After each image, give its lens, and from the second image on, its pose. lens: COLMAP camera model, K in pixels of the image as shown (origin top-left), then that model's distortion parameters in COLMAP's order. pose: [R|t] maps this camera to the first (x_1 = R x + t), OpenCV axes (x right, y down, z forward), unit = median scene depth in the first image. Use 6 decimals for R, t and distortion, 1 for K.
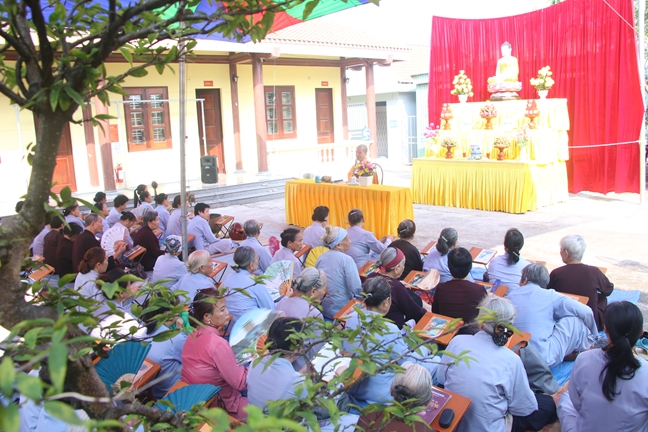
lens RADIAL K [[546.9, 0, 321.6], [0, 546.9, 212.3], [0, 0, 1]] dist [-0.180724, 0.157124]
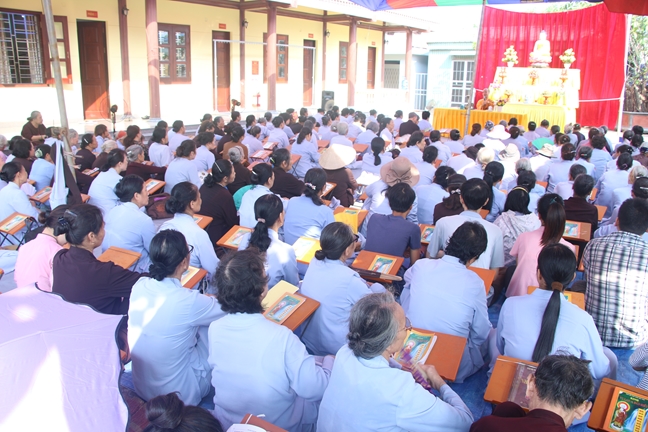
lens RADIAL K [[546.9, 0, 314.0], [0, 546.9, 213.4], [0, 0, 1]] dist [-0.180724, 0.157124]
pose [[0.976385, 0.017766, 0.215306, -0.631902], [-0.033784, 0.996908, 0.070946, 0.129834], [-0.213379, -0.076545, 0.973966, -0.403976]]
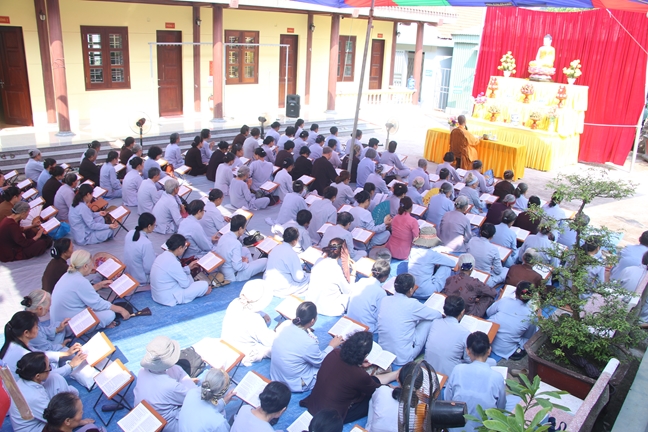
lens RADIAL K [[546.9, 0, 321.3], [0, 546.9, 220.2], [0, 0, 1]] dist [-0.180724, 0.157124]
pose [[0.995396, 0.086900, 0.040431, -0.205010], [-0.092324, 0.982632, 0.160967, -0.035011], [-0.025740, -0.163959, 0.986131, -0.300152]]
